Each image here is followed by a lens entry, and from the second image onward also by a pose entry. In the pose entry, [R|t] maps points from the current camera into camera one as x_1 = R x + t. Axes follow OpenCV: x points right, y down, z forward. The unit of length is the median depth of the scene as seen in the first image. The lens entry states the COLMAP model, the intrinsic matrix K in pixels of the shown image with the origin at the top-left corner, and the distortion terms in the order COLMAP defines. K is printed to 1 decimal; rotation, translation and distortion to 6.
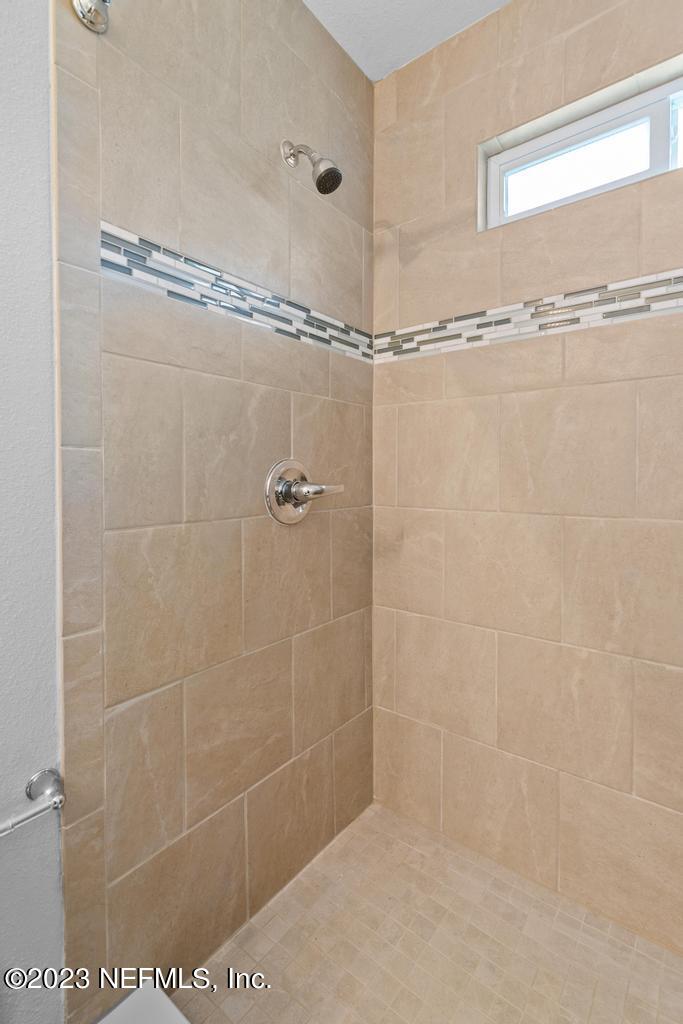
lens RADIAL K [[473.4, 0, 345.2], [0, 473.4, 488.0], [0, 0, 1]] dist [0.004358, -0.000355]
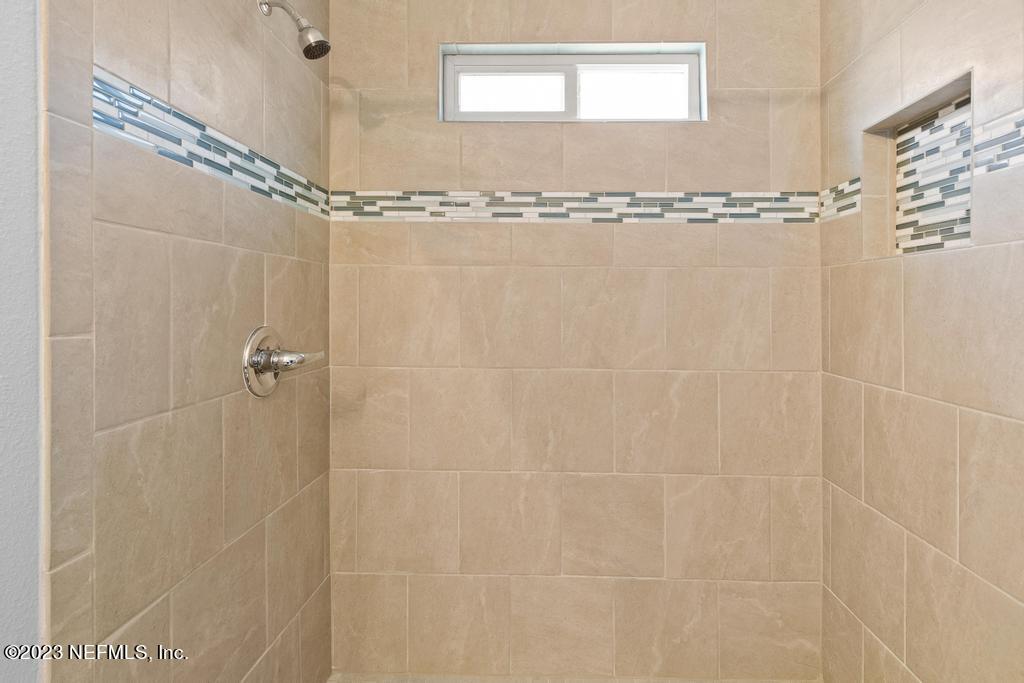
lens RADIAL K [[524.4, 0, 535.8], [0, 524.4, 310.7], [0, 0, 1]] dist [0.005402, -0.001701]
pose [[0.805940, 0.000915, 0.591996, -0.305783], [0.008176, 0.999886, -0.012676, -0.076025], [-0.591941, 0.015056, 0.805841, -0.152372]]
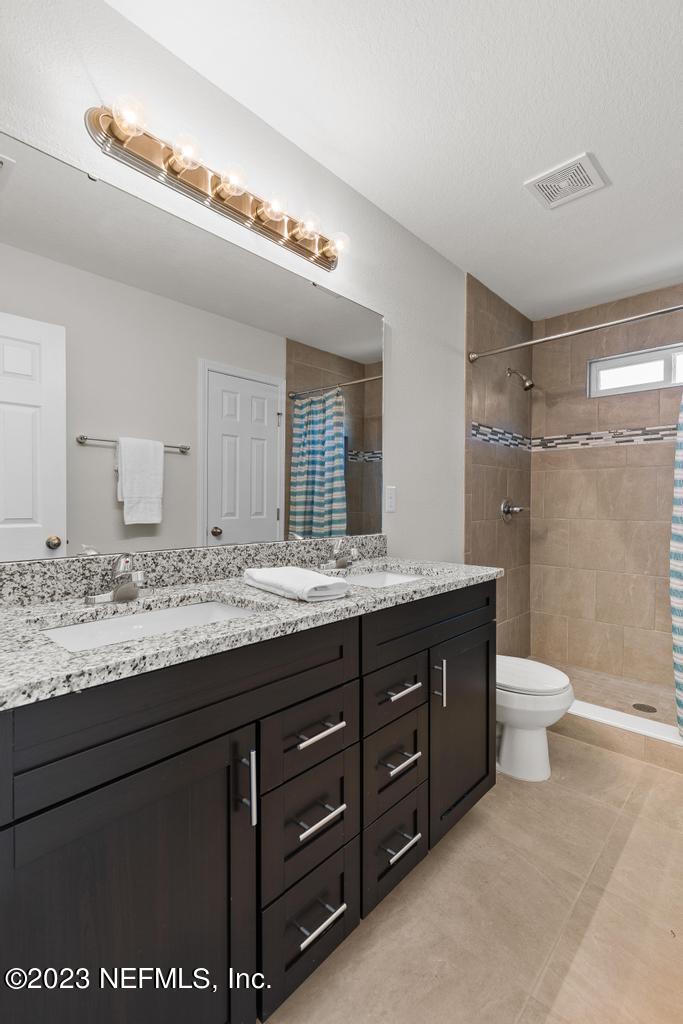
lens RADIAL K [[460.0, 0, 341.5], [0, 460.0, 512.0], [0, 0, 1]] dist [0.002573, -0.000433]
pose [[0.994906, 0.008922, -0.100415, -0.749076], [-0.009712, 0.999926, -0.007387, 0.045636], [0.100342, 0.008325, 0.994918, -1.483045]]
